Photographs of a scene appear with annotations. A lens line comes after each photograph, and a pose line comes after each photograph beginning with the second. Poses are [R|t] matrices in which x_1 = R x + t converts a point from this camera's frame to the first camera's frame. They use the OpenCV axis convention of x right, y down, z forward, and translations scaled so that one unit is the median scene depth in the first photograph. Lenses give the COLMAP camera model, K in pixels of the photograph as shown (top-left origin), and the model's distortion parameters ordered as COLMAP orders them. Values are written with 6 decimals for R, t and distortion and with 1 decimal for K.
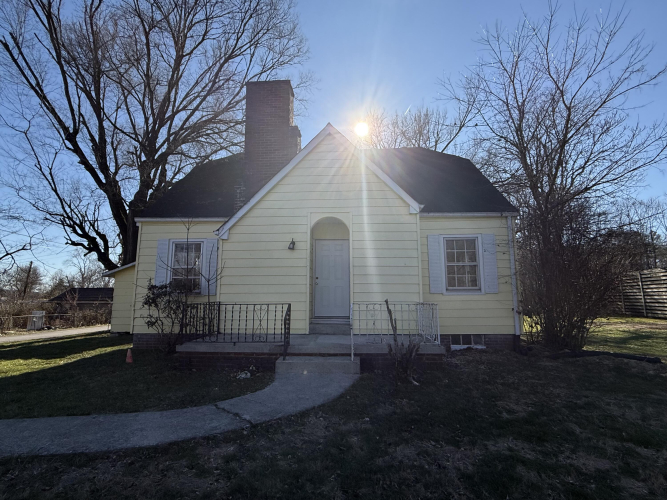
lens RADIAL K [[327.2, 0, 333.8], [0, 327.2, 248.5], [0, 0, 1]] dist [-0.000035, -0.000508]
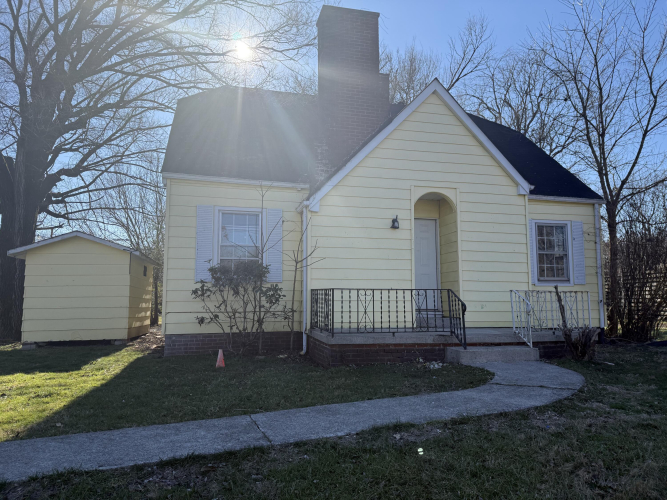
lens RADIAL K [[466.0, 0, 334.9], [0, 466.0, 247.0], [0, 0, 1]] dist [0.088316, -0.092379]
pose [[0.956295, 0.035607, 0.290227, -0.565625], [-0.046068, 0.998509, 0.029291, 0.021159], [-0.288751, -0.041382, 0.956509, -0.091327]]
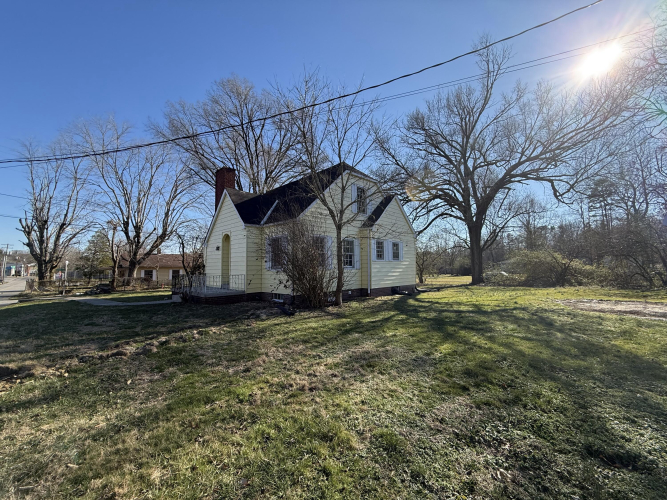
lens RADIAL K [[264.9, 0, 332.3], [0, 264.9, 248.9], [0, 0, 1]] dist [0.008497, -0.000052]
pose [[0.749541, -0.049717, -0.660088, 1.490832], [0.104065, 0.993626, 0.043329, -0.002486], [0.653726, -0.101169, 0.749938, 0.149067]]
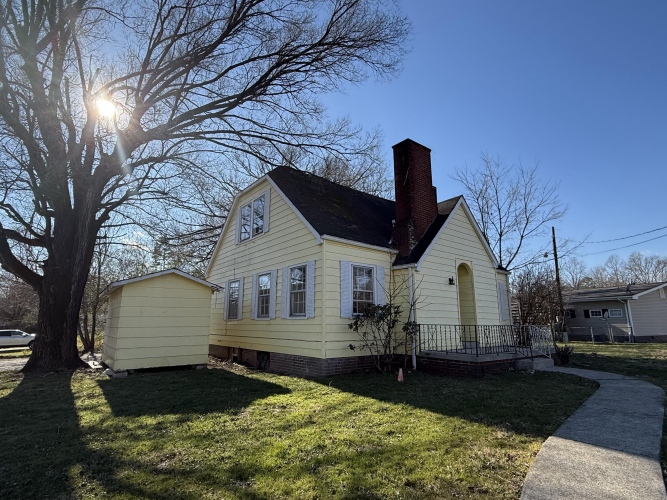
lens RADIAL K [[350.4, 0, 333.3], [0, 350.4, 250.5], [0, 0, 1]] dist [-0.001960, -0.000200]
pose [[0.746294, 0.142063, 0.650279, -1.292292], [-0.103501, 0.989843, -0.097462, 0.049646], [-0.657520, 0.005431, 0.753418, 0.229922]]
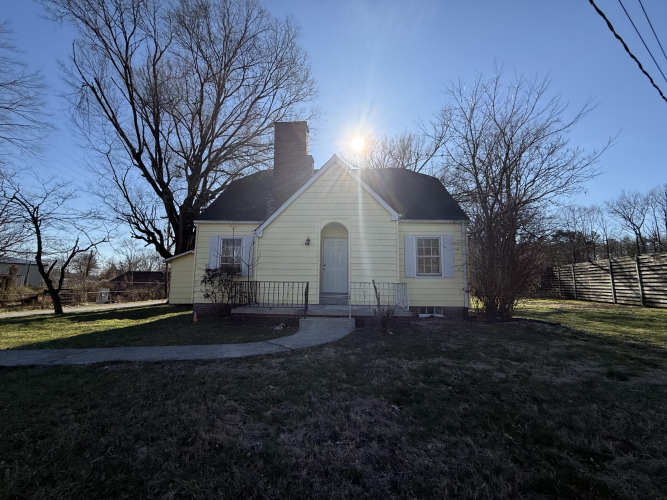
lens RADIAL K [[268.1, 0, 332.7], [0, 268.1, 248.2], [0, 0, 1]] dist [0.000743, 0.000097]
pose [[0.999906, 0.013560, -0.002149, -0.015678], [-0.013510, 0.999667, 0.021972, -0.008270], [0.002446, -0.021941, 0.999756, -0.143694]]
